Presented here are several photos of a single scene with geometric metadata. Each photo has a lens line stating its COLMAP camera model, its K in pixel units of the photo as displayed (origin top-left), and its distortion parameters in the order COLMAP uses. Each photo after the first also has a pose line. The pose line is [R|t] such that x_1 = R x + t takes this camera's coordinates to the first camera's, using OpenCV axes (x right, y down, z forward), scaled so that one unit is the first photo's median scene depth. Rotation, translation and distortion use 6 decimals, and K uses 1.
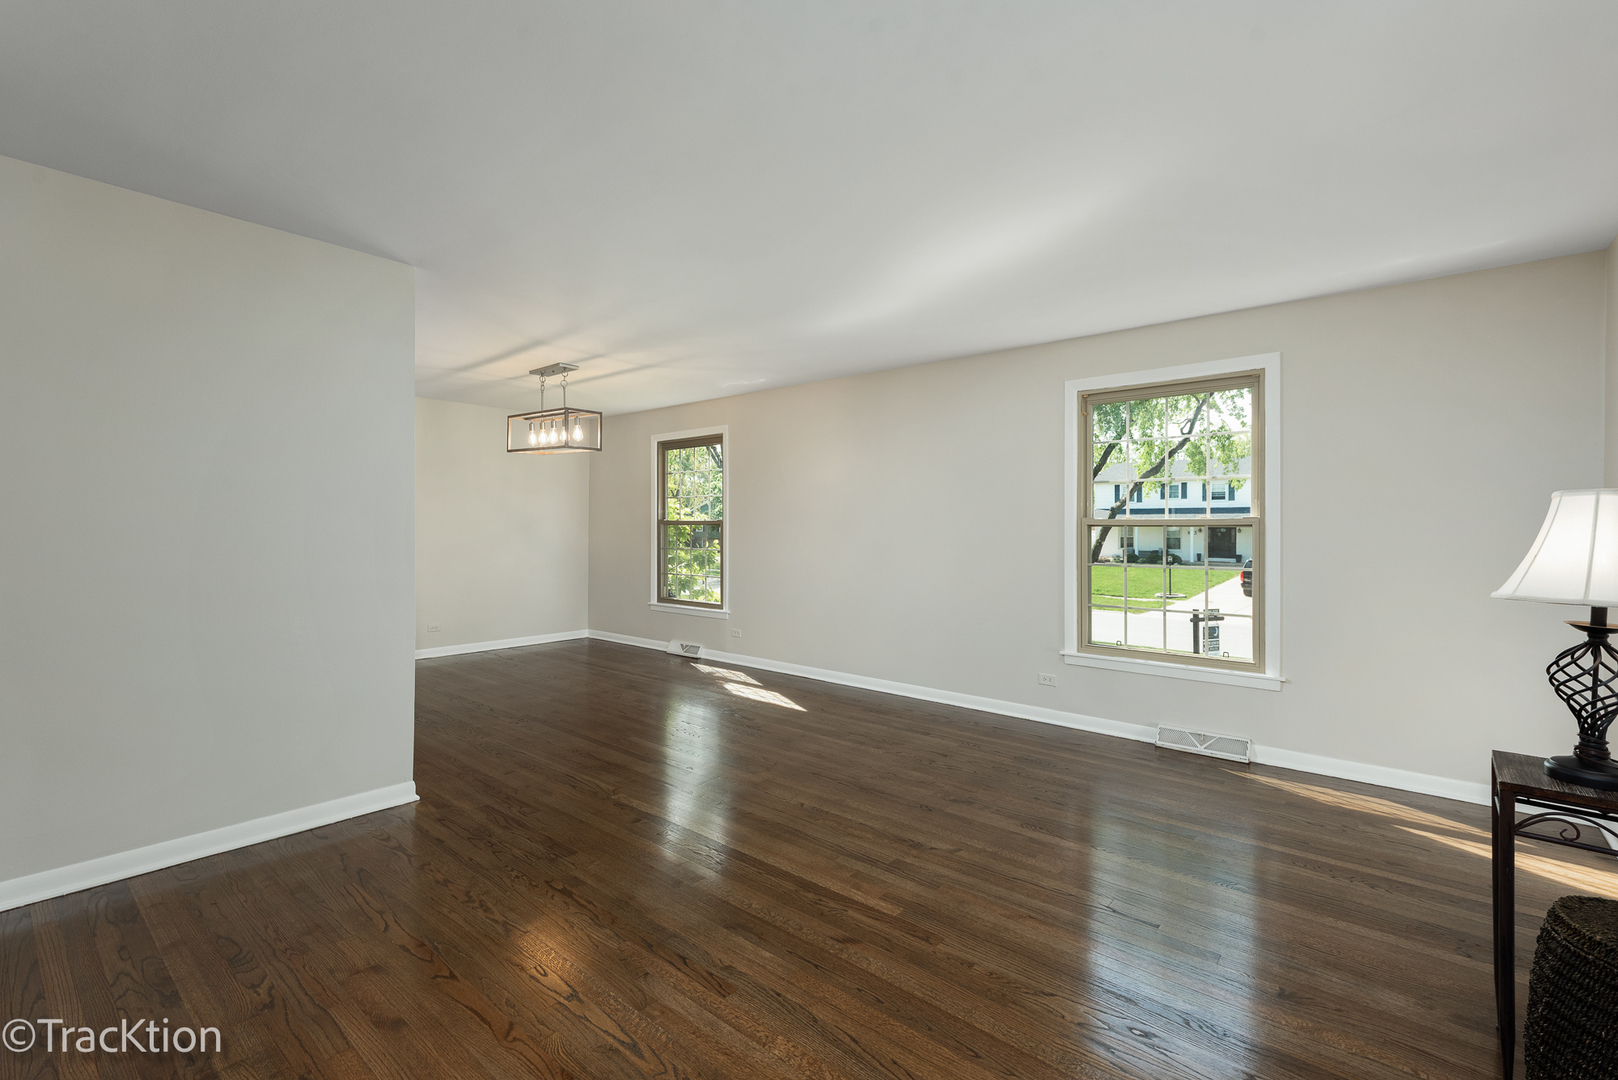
lens RADIAL K [[719.6, 0, 813.0], [0, 719.6, 531.5], [0, 0, 1]] dist [0.012306, -0.000267]
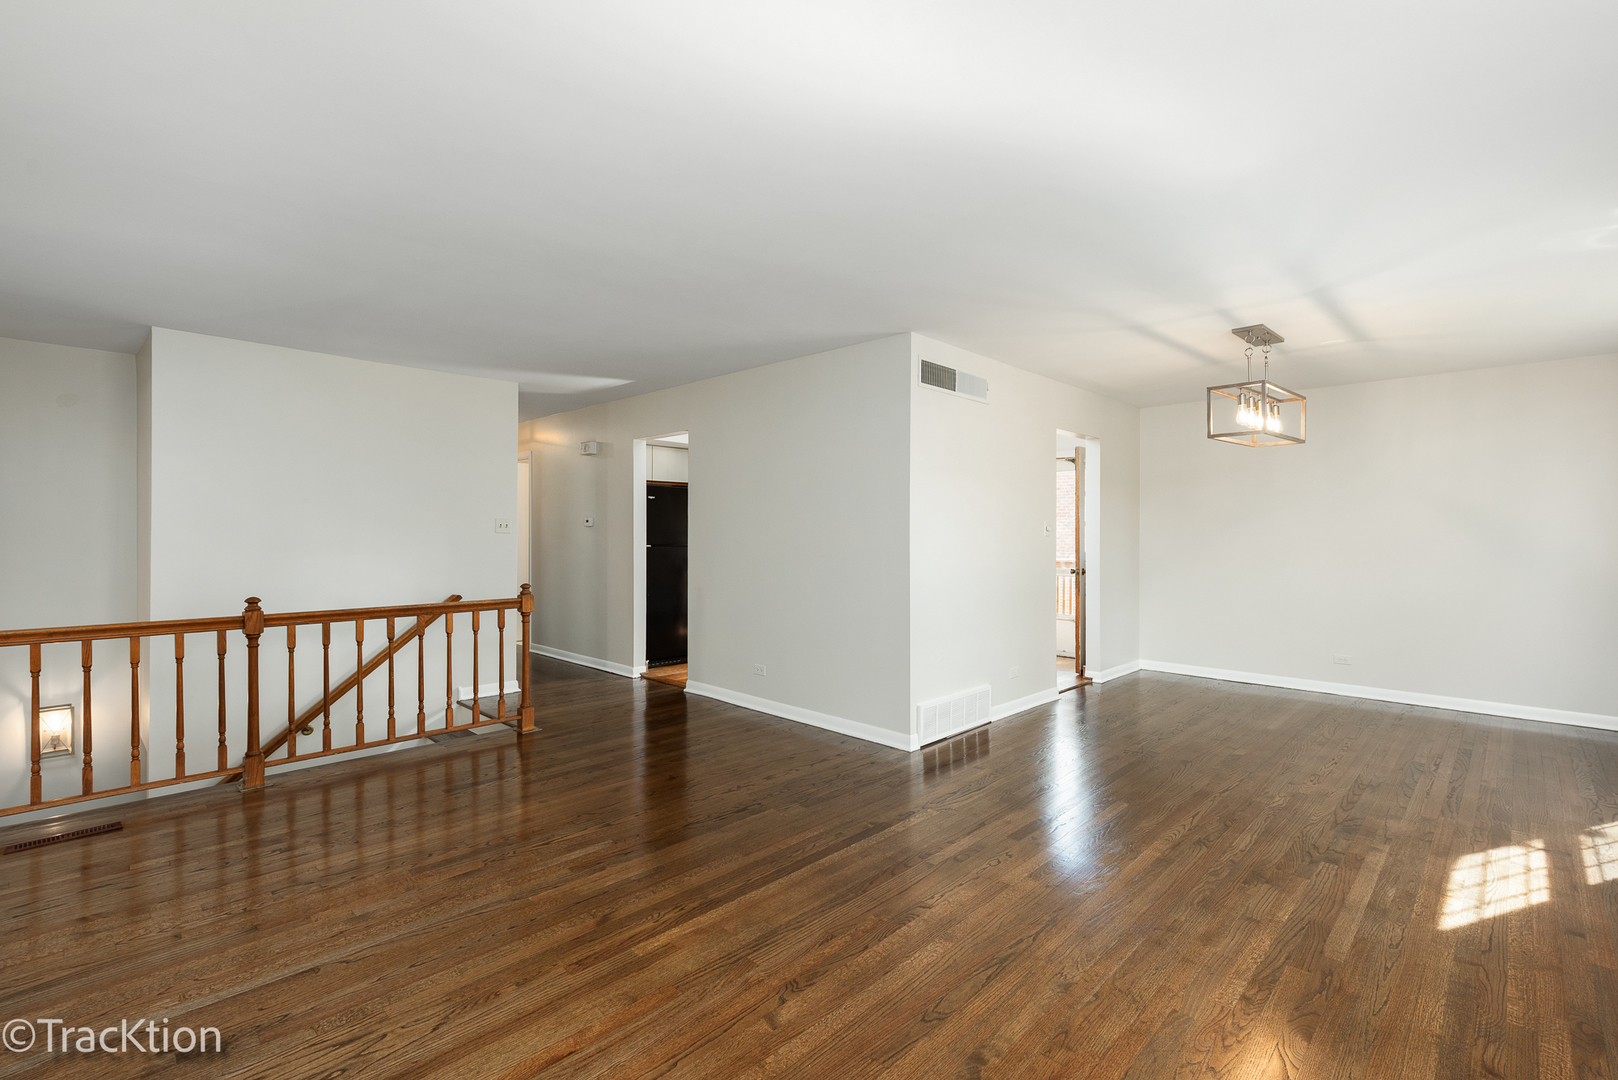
lens RADIAL K [[719.6, 0, 804.8], [0, 719.6, 538.6], [0, 0, 1]] dist [0.012306, -0.000267]
pose [[-0.077959, 0.004023, -0.996948, 0.888932], [-0.007462, 0.999961, 0.004619, -0.008544], [0.996929, 0.007800, -0.077926, 1.113294]]
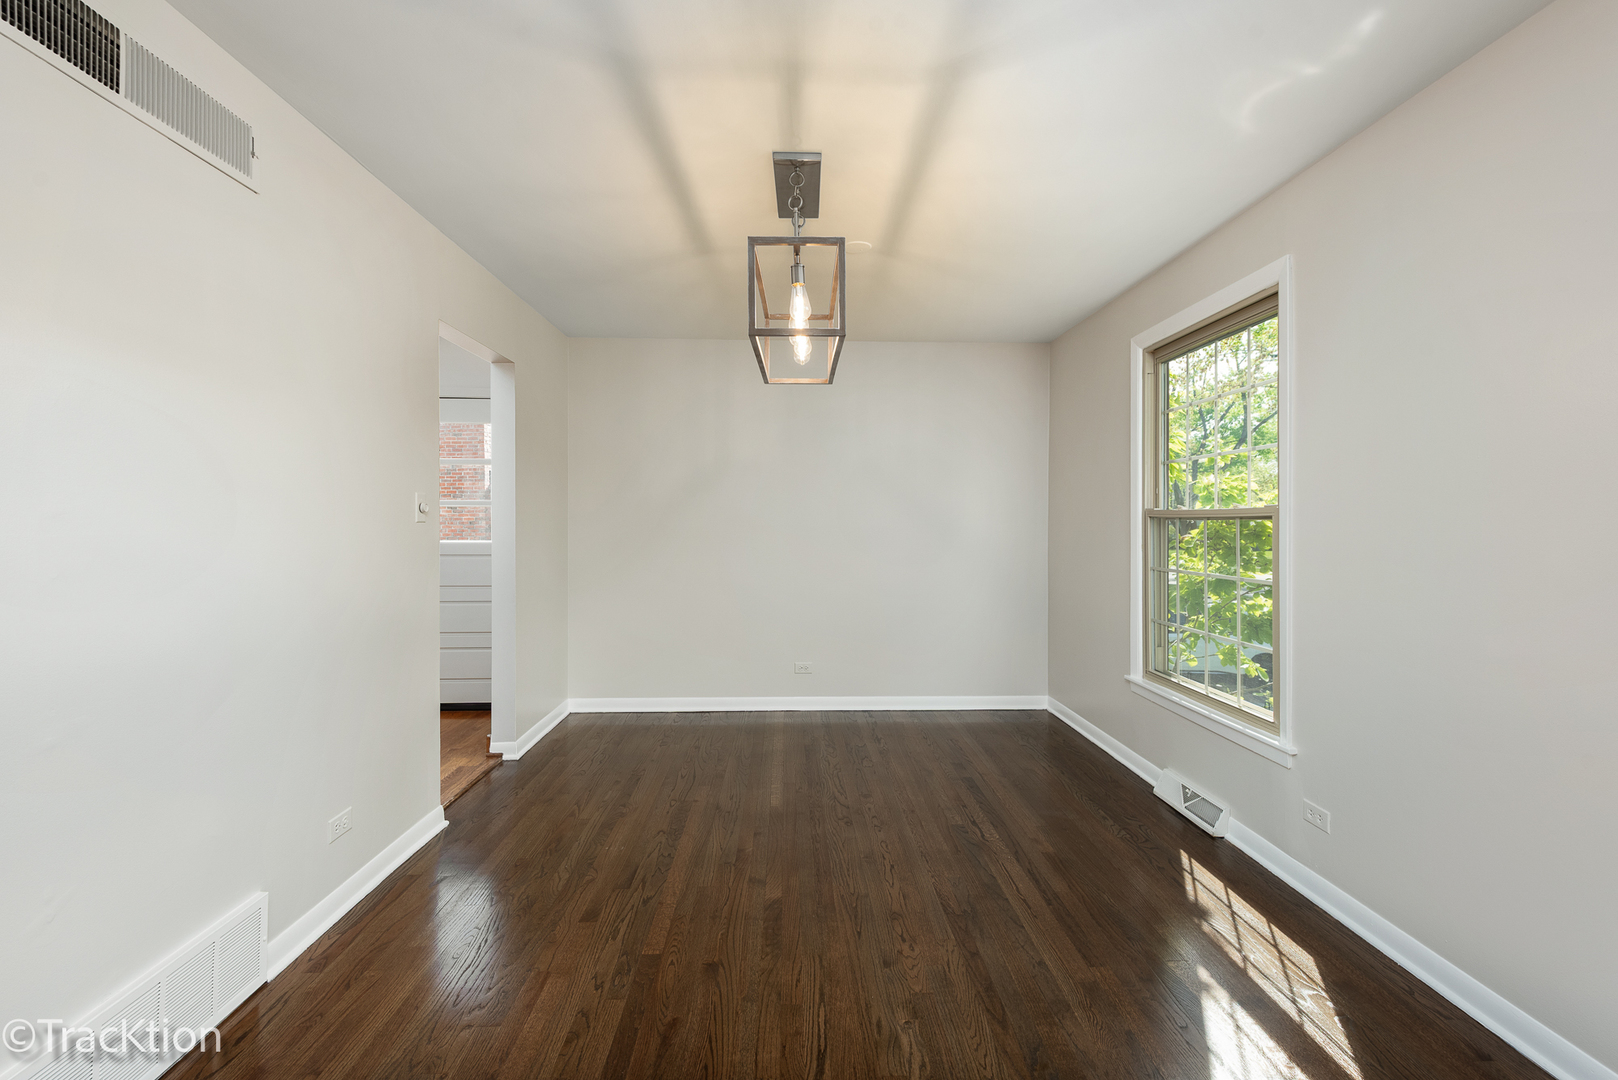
lens RADIAL K [[719.6, 0, 824.5], [0, 719.6, 522.9], [0, 0, 1]] dist [0.012306, -0.000267]
pose [[0.681007, 0.003225, -0.732270, -0.016056], [-0.004665, 0.999989, 0.000066, -0.014384], [0.732262, 0.003372, 0.681015, 1.350087]]
